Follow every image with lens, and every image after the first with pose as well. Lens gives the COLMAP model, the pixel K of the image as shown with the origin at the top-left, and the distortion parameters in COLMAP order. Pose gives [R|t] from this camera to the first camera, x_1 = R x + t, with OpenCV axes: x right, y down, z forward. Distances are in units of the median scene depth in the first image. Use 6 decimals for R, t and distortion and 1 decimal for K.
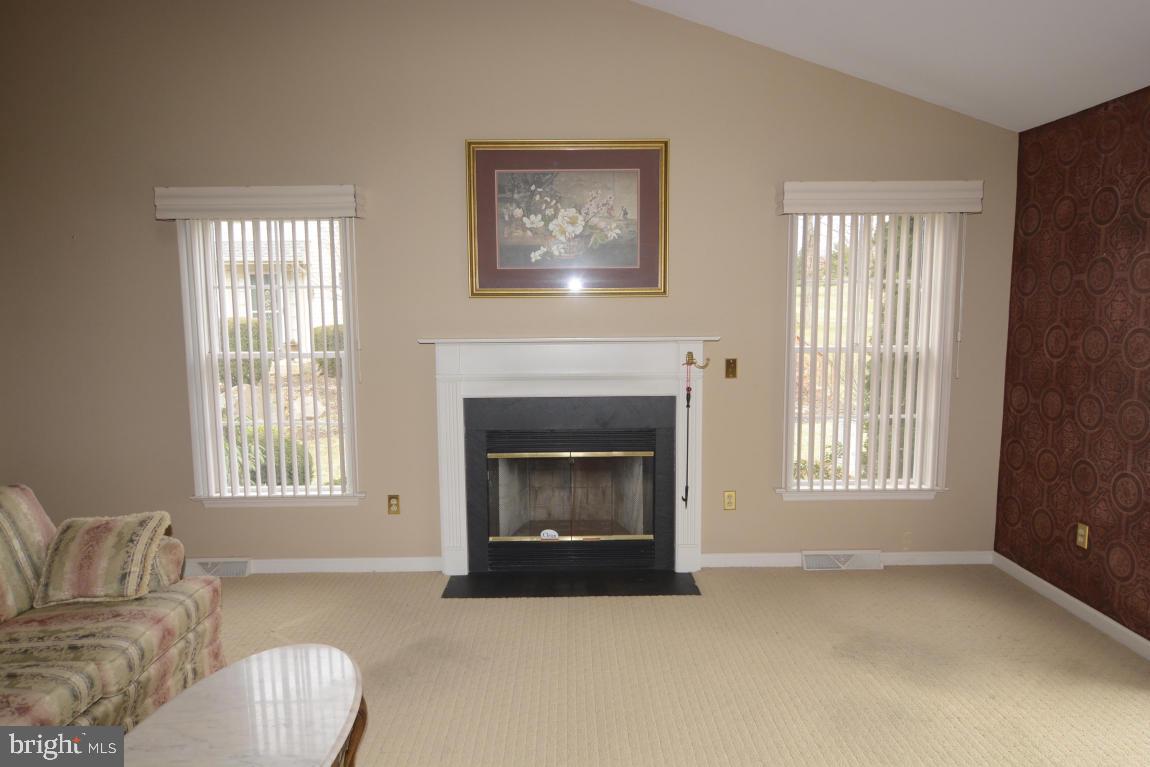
lens RADIAL K [[714.3, 0, 574.4], [0, 714.3, 386.0], [0, 0, 1]] dist [-0.003082, -0.007710]
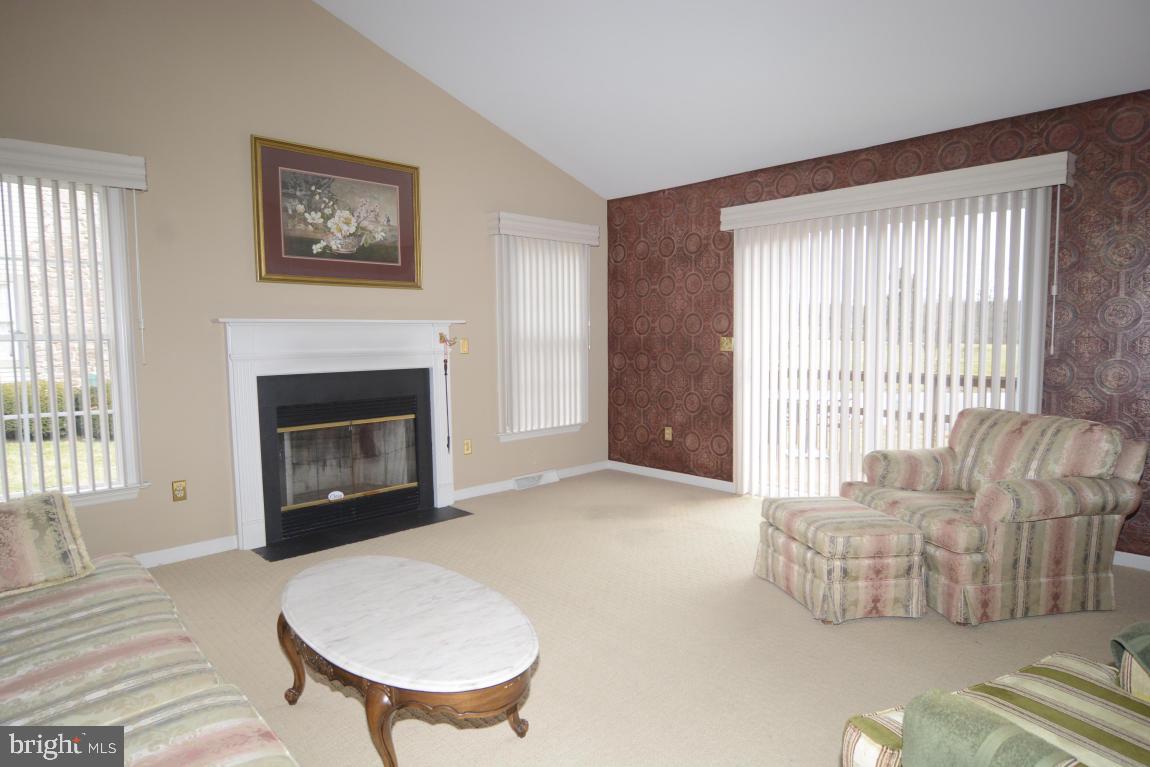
lens RADIAL K [[661.3, 0, 575.8], [0, 661.3, 382.3], [0, 0, 1]] dist [0.000130, 0.000250]
pose [[0.725511, -0.048462, 0.686502, -0.491615], [0.079249, 0.996765, -0.013388, 0.077333], [-0.683632, 0.064118, 0.727005, -0.030994]]
